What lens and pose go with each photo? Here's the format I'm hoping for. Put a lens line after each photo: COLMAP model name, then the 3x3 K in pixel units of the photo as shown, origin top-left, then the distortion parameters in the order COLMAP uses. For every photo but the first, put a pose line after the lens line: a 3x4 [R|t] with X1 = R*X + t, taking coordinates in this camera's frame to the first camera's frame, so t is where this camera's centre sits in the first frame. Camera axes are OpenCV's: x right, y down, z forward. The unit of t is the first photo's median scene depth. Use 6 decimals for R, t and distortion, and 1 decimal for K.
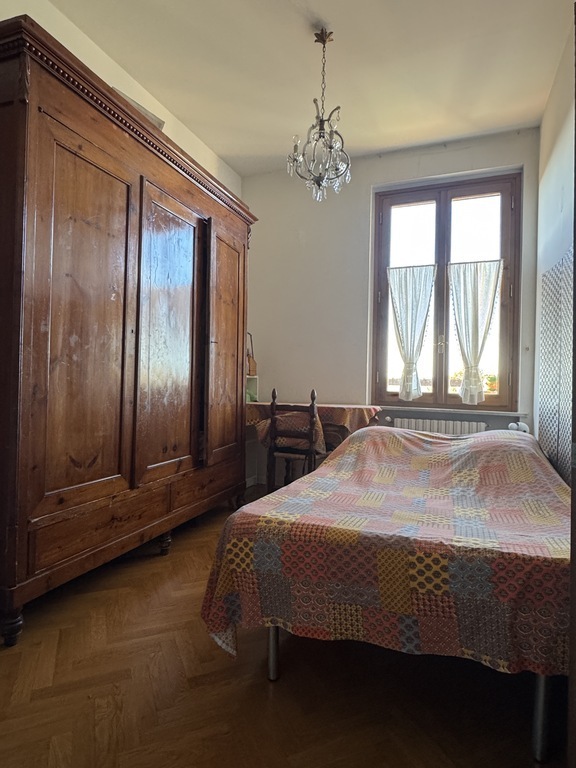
lens RADIAL K [[446.6, 0, 289.7], [0, 446.6, 382.6], [0, 0, 1]] dist [0.001489, 0.000238]
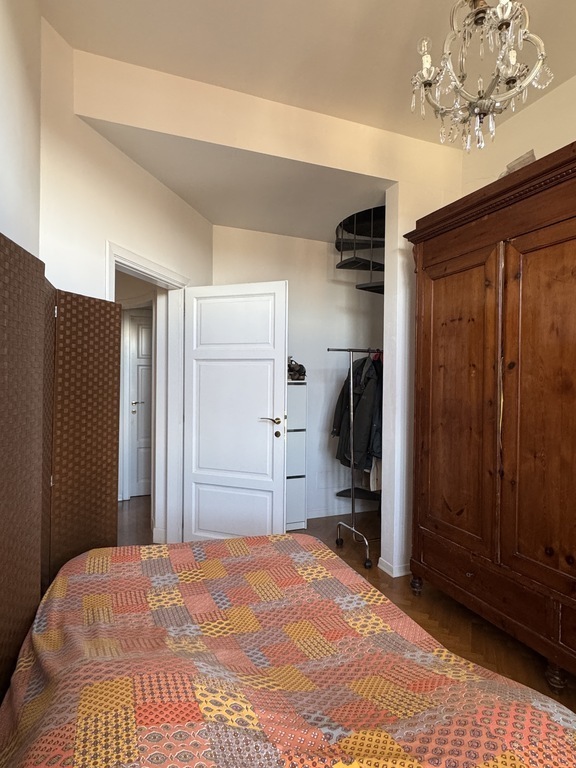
lens RADIAL K [[446.6, 0, 289.8], [0, 446.6, 381.7], [0, 0, 1]] dist [0.001489, 0.000238]
pose [[-0.737943, -0.018970, -0.674597, 0.795118], [-0.023838, 0.999714, -0.002036, -0.179916], [0.674442, 0.014579, -0.738184, 1.725522]]
